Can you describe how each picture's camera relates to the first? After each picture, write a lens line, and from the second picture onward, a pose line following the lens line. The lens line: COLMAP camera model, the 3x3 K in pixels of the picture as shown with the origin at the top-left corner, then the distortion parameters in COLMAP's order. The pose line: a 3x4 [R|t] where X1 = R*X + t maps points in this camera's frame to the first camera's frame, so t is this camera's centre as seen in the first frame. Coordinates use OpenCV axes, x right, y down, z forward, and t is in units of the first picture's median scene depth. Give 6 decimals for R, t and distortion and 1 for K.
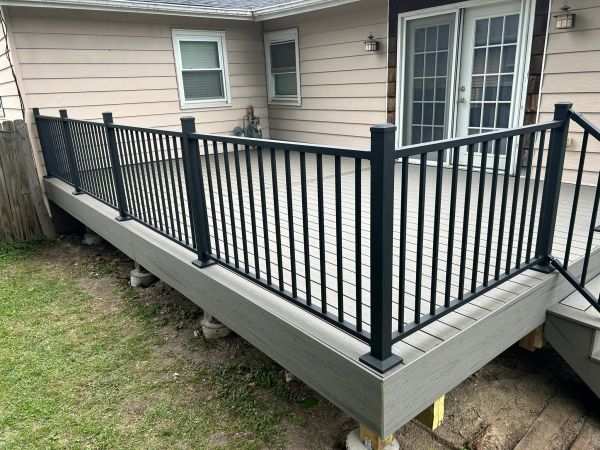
lens RADIAL K [[451.8, 0, 300.0], [0, 451.8, 225.0], [0, 0, 1]] dist [0.005813, -0.000996]
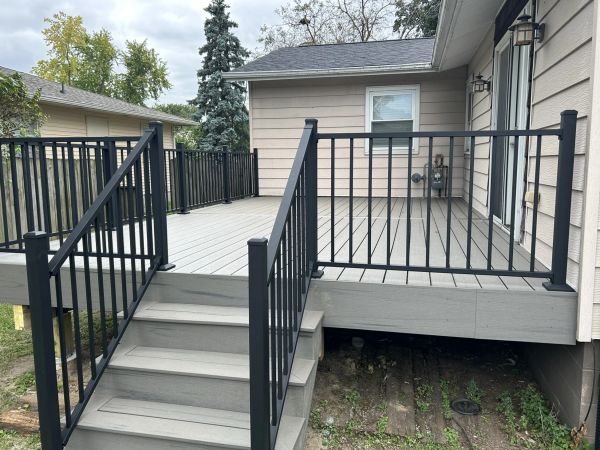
lens RADIAL K [[462.8, 0, 300.0], [0, 462.8, 225.0], [0, 0, 1]] dist [0.002253, -0.000251]
pose [[0.605972, 0.138612, -0.783316, 0.541608], [-0.244149, 0.969583, -0.017300, -0.024378], [0.757092, 0.201729, 0.621383, 0.183671]]
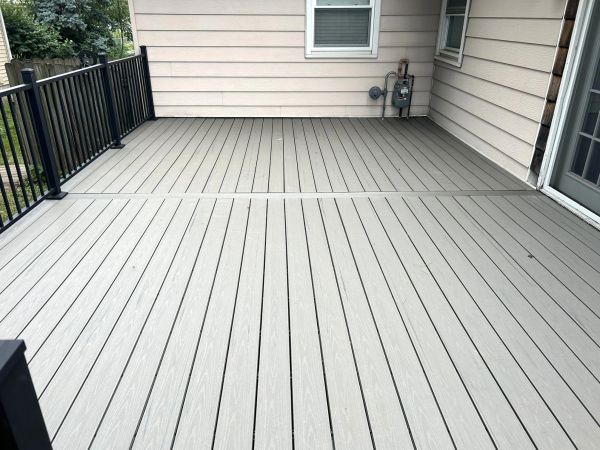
lens RADIAL K [[451.8, 0, 300.0], [0, 451.8, 225.0], [0, 0, 1]] dist [0.005813, -0.000996]
pose [[0.802954, 0.283692, -0.524199, 0.230342], [-0.206751, 0.957428, 0.201458, -0.122815], [0.559035, -0.053383, 0.827424, 0.288003]]
